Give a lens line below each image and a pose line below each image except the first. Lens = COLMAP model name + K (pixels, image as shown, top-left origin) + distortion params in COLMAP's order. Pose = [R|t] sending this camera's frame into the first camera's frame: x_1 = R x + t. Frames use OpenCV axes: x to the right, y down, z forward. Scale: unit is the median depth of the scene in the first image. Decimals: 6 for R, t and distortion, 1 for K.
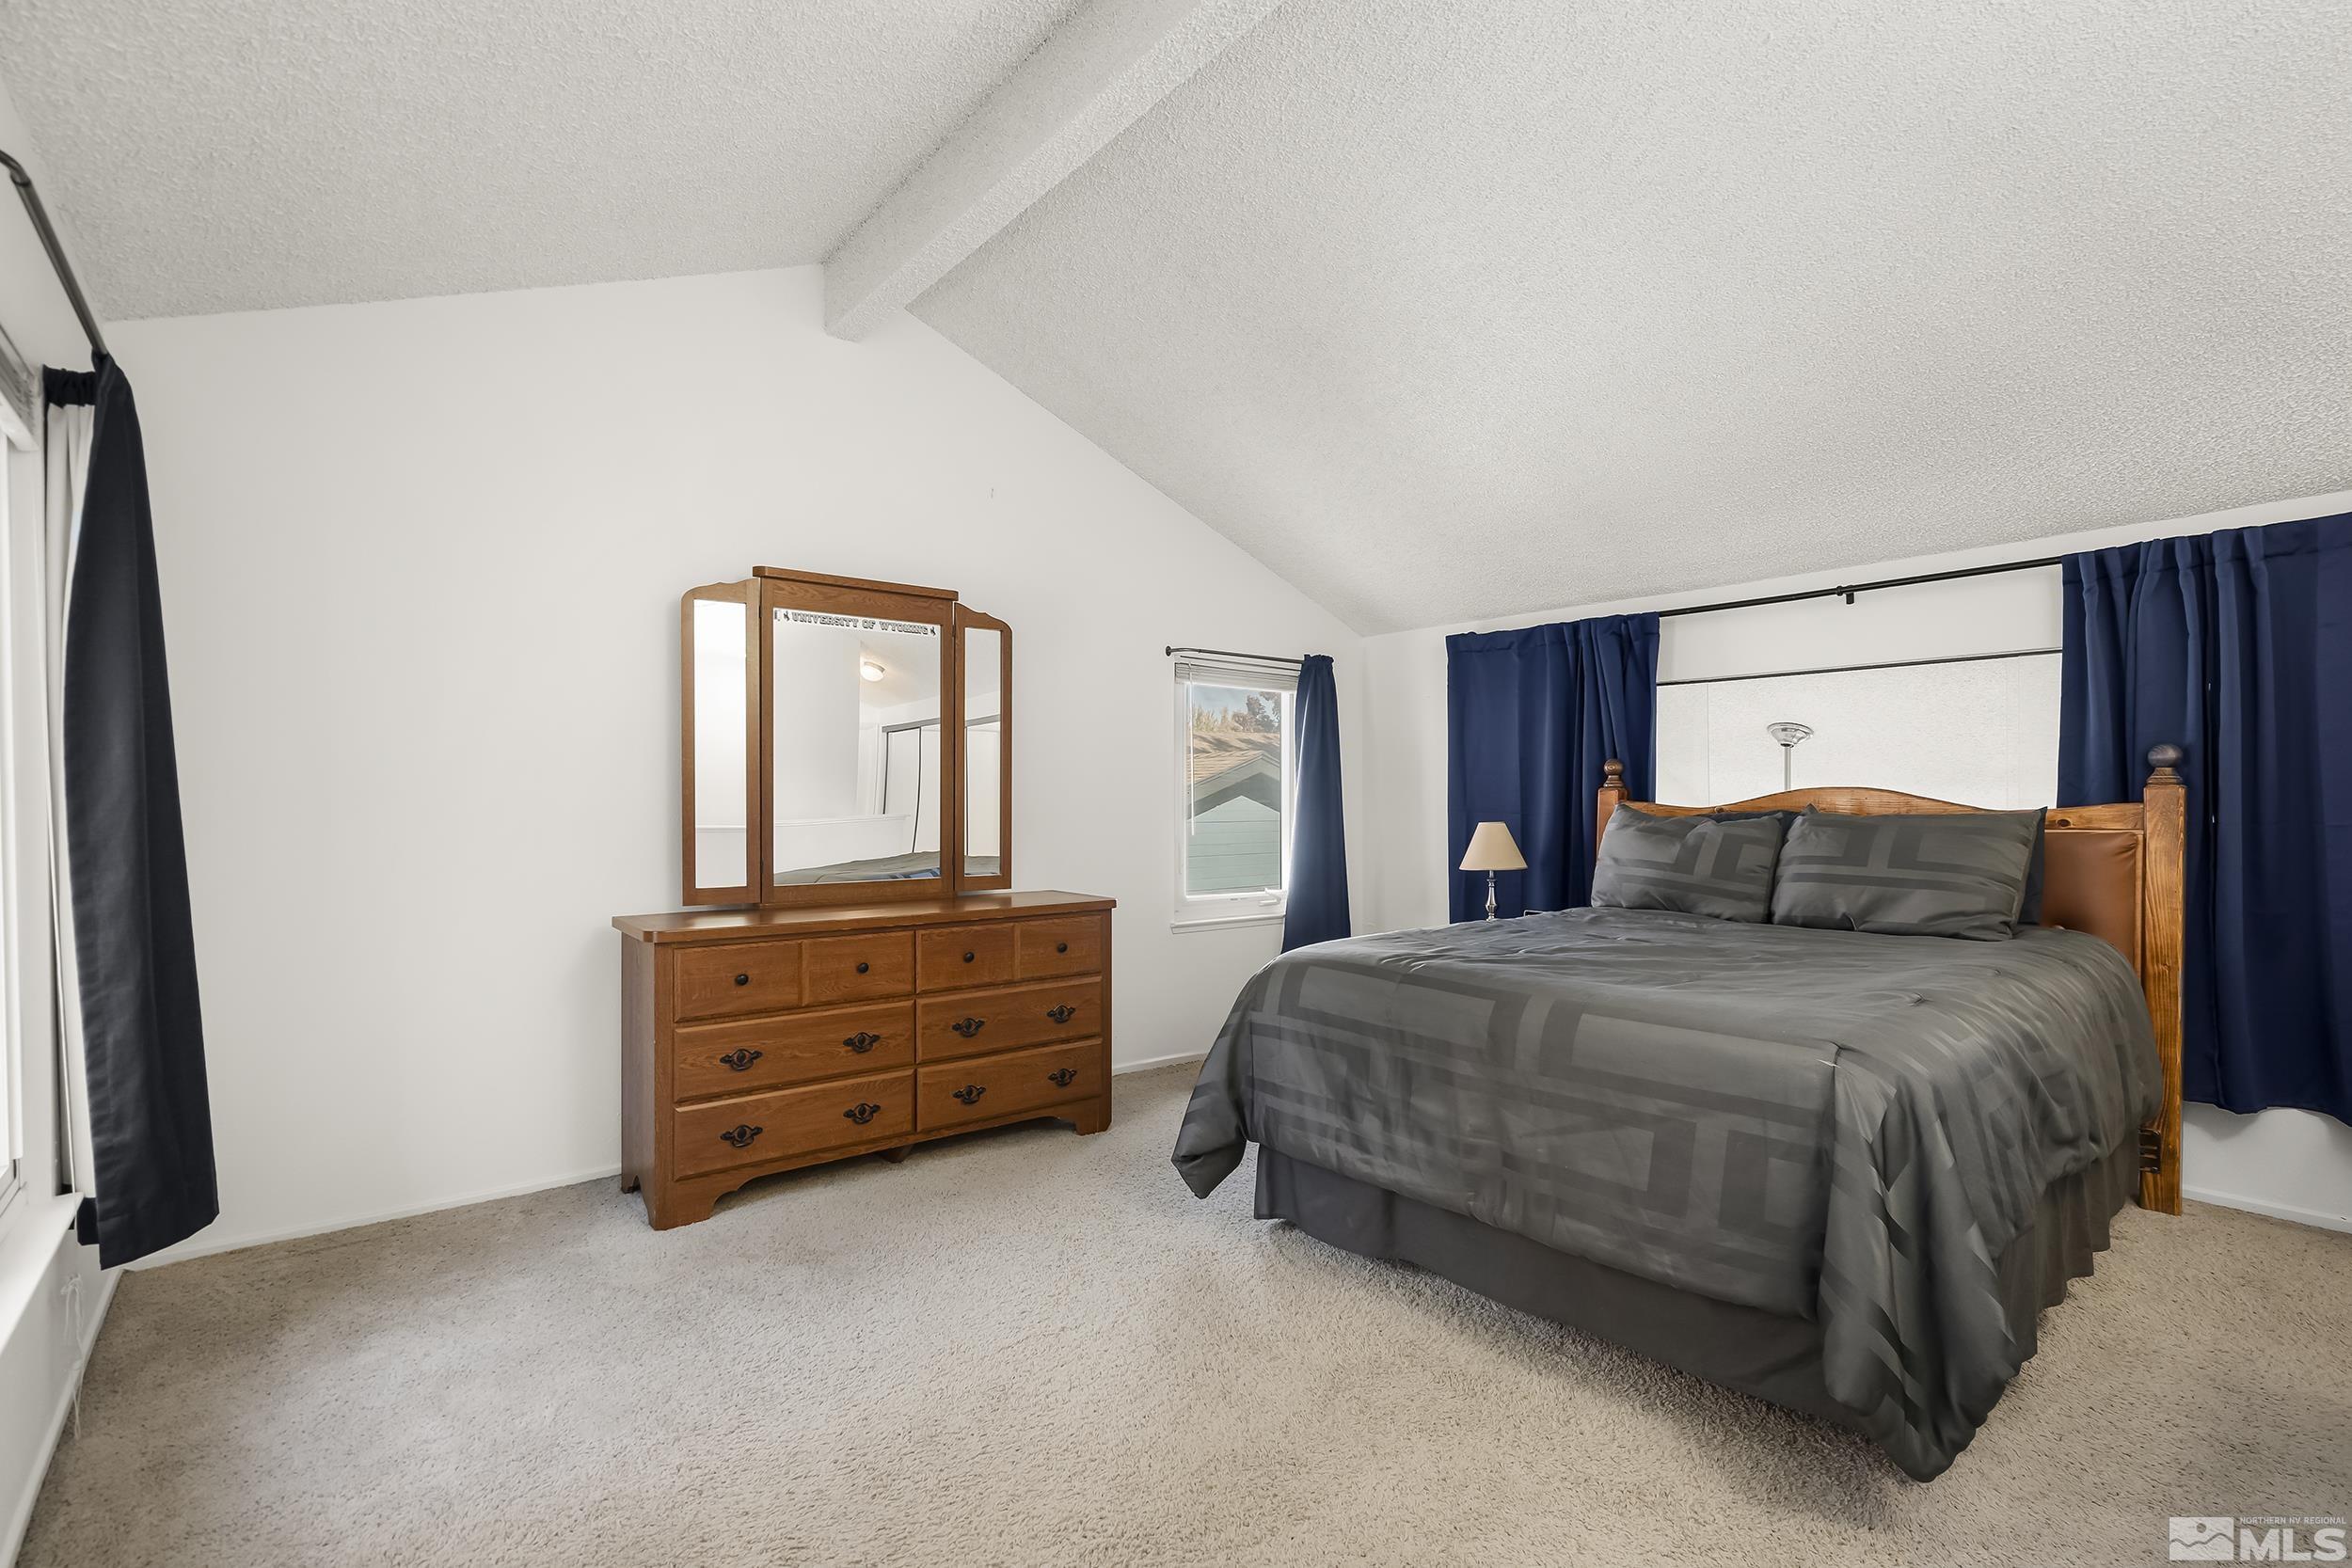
lens RADIAL K [[1076.6, 0, 1167.9], [0, 1076.6, 810.7], [0, 0, 1]] dist [-0.001913, 0.000104]
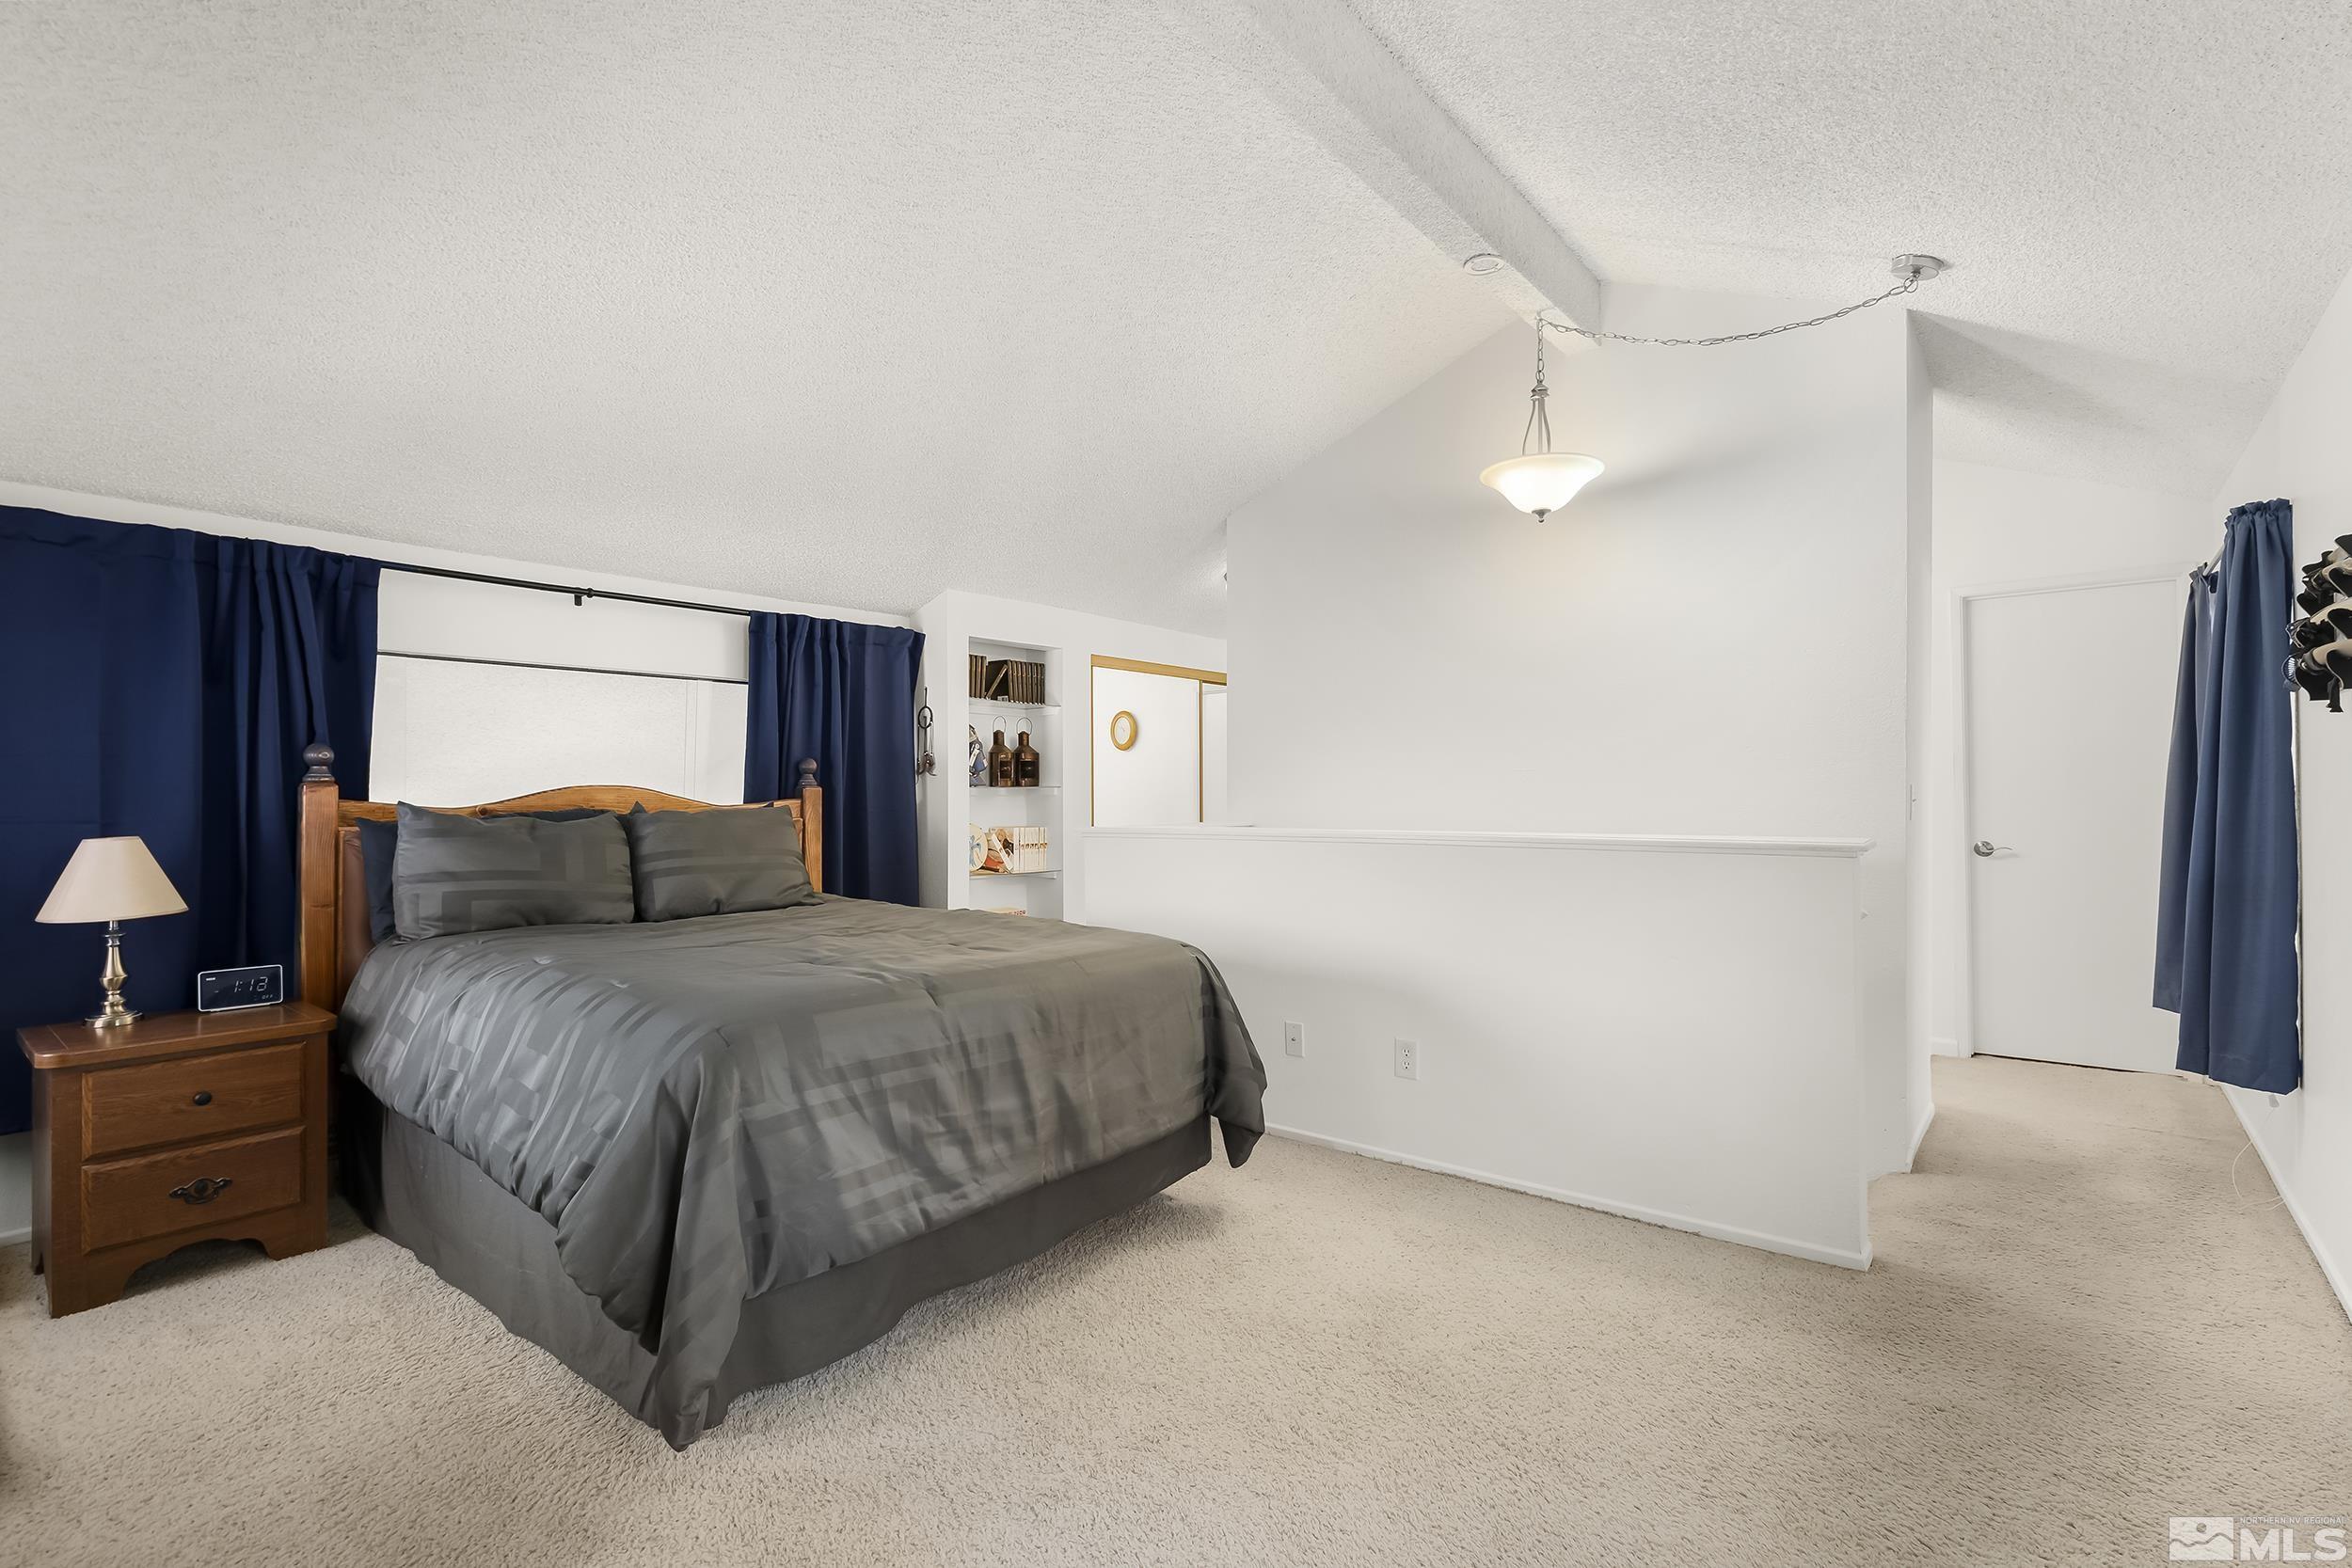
lens RADIAL K [[1101.6, 0, 1176.0], [0, 1101.6, 784.0], [0, 0, 1]] dist [0.001252, 0.000180]
pose [[-0.203187, 0.008479, 0.979103, -0.590219], [0.013982, 0.999886, -0.005758, -0.010760], [-0.979040, 0.012520, -0.203282, 0.775633]]
